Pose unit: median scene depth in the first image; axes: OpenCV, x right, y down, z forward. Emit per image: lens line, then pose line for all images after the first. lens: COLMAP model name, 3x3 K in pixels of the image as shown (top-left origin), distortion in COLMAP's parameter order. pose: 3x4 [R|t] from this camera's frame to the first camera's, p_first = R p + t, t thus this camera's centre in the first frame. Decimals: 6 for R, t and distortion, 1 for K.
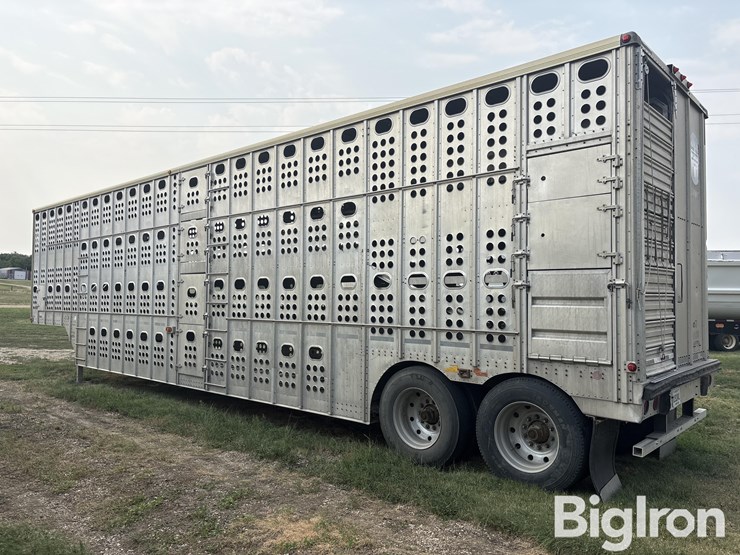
lens RADIAL K [[562.4, 0, 370.0], [0, 562.4, 277.5], [0, 0, 1]] dist [0.044744, -0.006972]
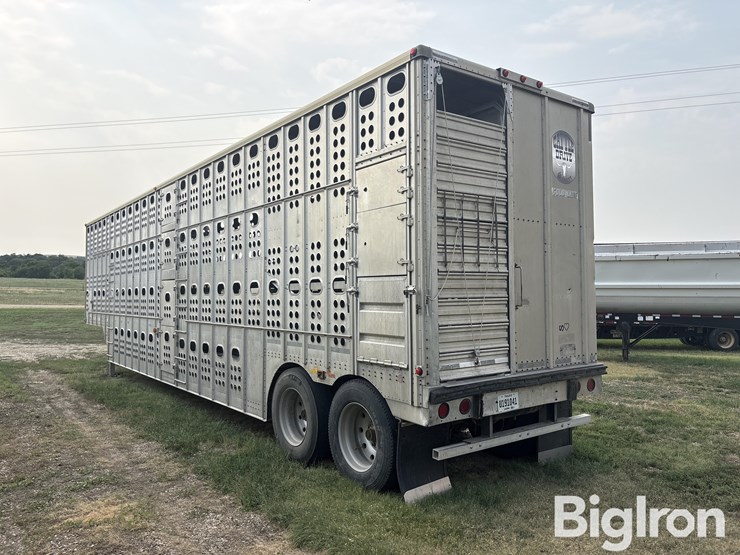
lens RADIAL K [[559.5, 0, 380.8], [0, 559.5, 274.5], [0, 0, 1]] dist [0.078570, -0.068245]
pose [[0.982024, -0.015745, -0.188099, 0.493974], [0.015482, 0.999876, -0.002870, -0.013133], [0.188121, -0.000093, 0.982146, -0.010662]]
